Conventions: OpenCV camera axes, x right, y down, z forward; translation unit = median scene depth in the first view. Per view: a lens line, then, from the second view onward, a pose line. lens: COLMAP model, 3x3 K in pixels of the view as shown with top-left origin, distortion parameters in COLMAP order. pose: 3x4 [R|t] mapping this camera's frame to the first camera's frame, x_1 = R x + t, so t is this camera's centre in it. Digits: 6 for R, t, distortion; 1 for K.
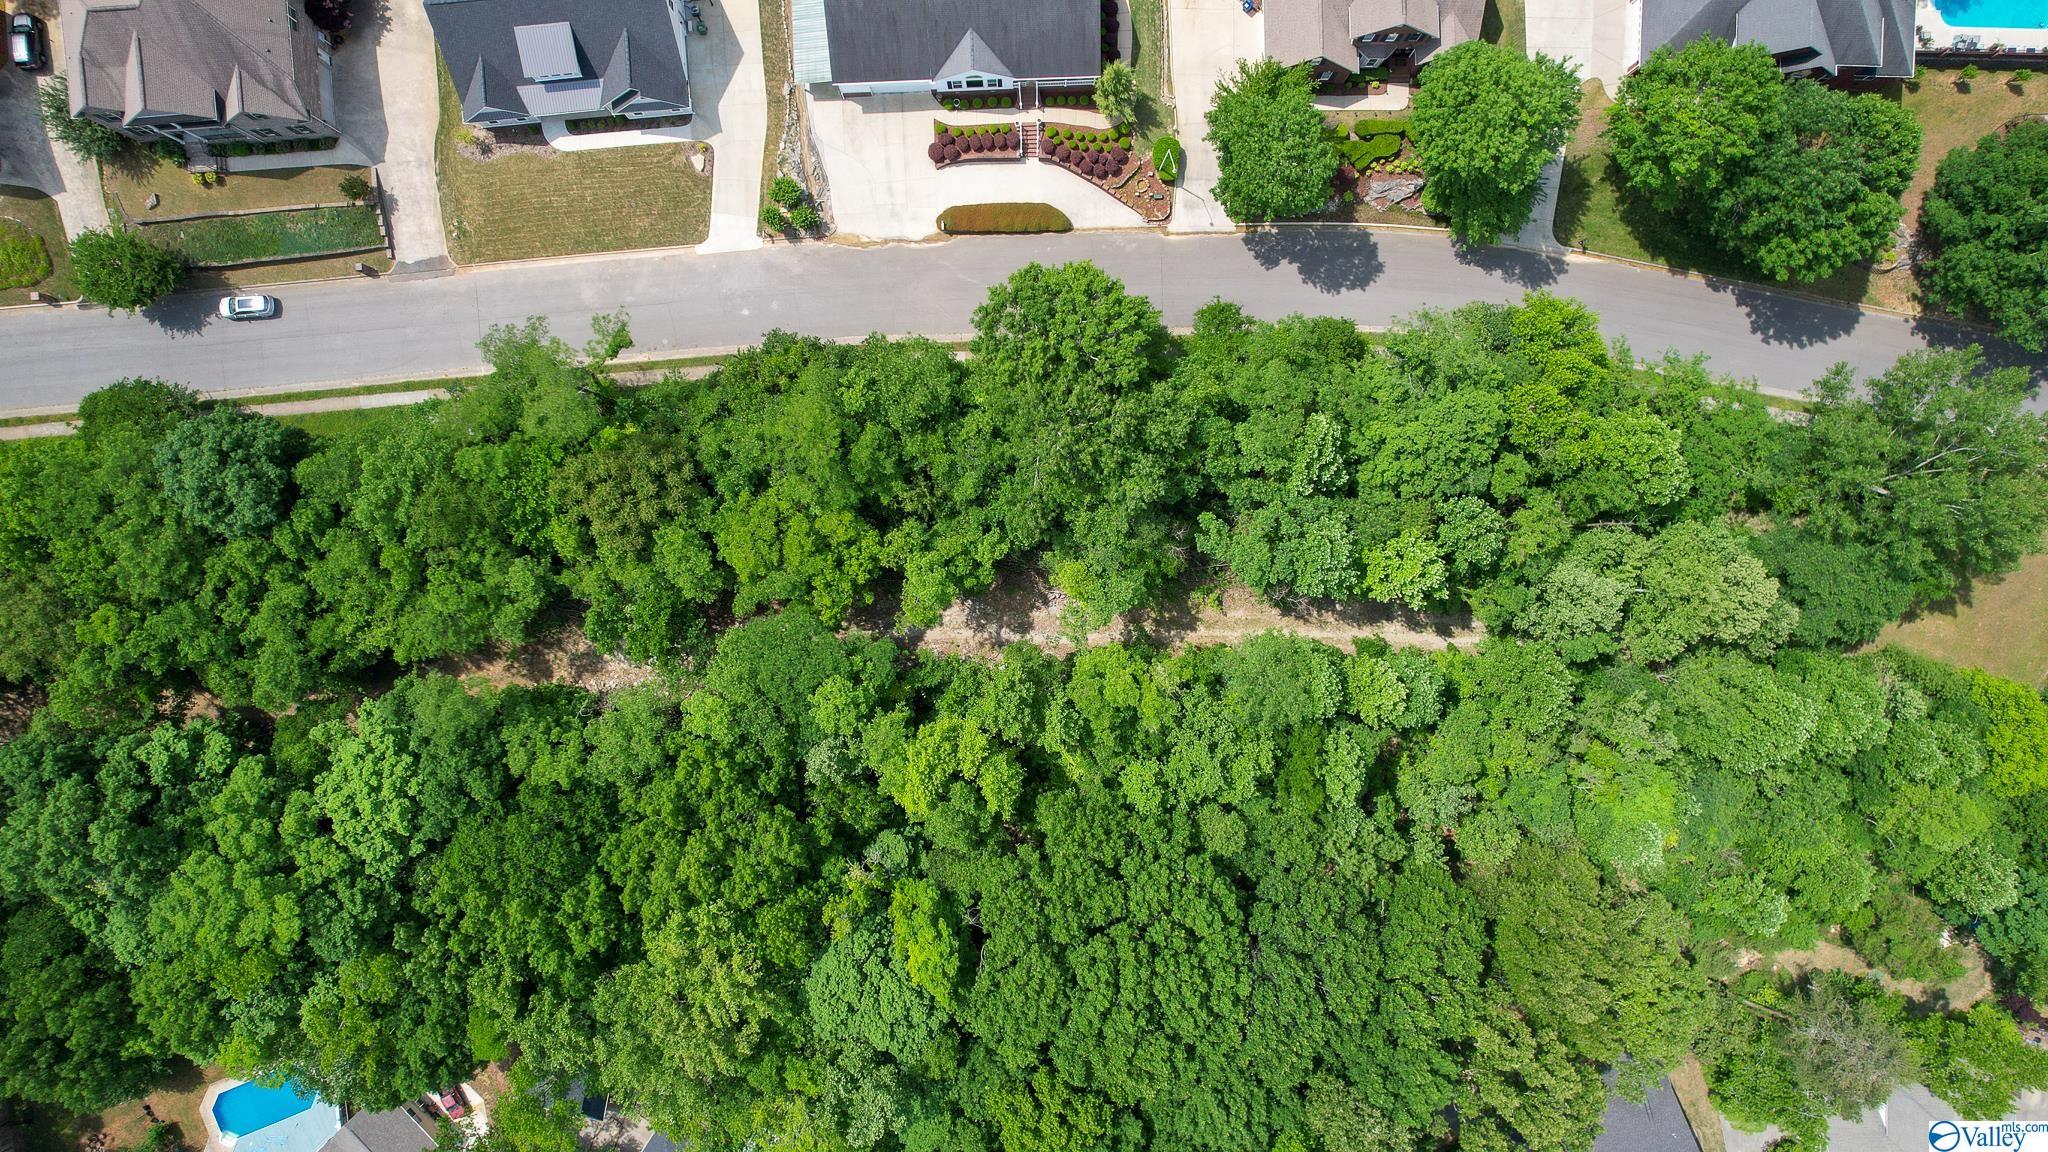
lens RADIAL K [[1307.8, 0, 1029.9], [0, 1307.8, 573.0], [0, 0, 1]] dist [-0.084993, 0.080963]
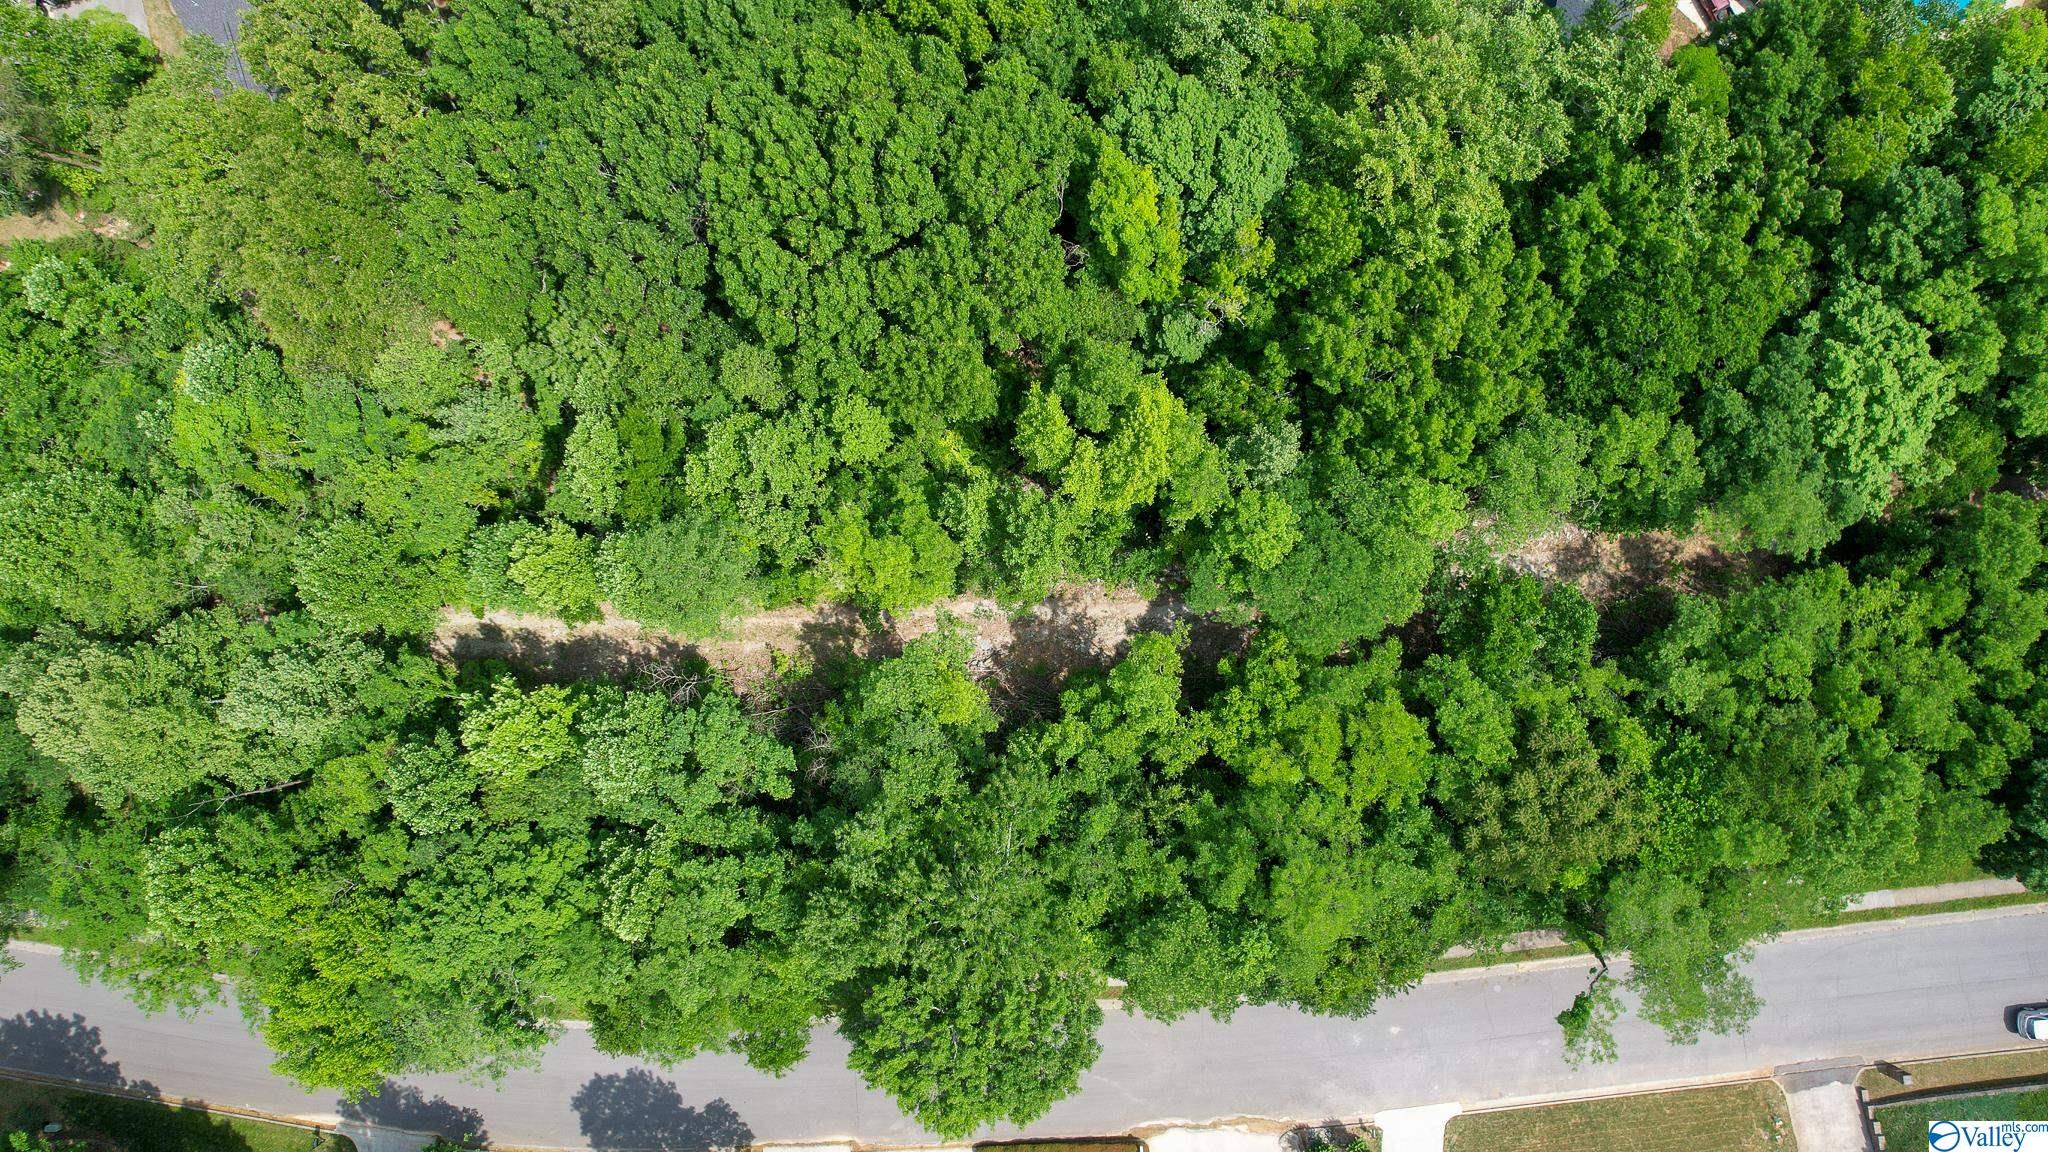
lens RADIAL K [[1307.8, 0, 1029.9], [0, 1307.8, 573.0], [0, 0, 1]] dist [-0.084993, 0.080963]
pose [[-0.999558, 0.029609, 0.002832, -0.014066], [-0.029590, -0.999540, 0.006652, 0.074304], [0.003028, 0.006565, 0.999974, 0.242925]]
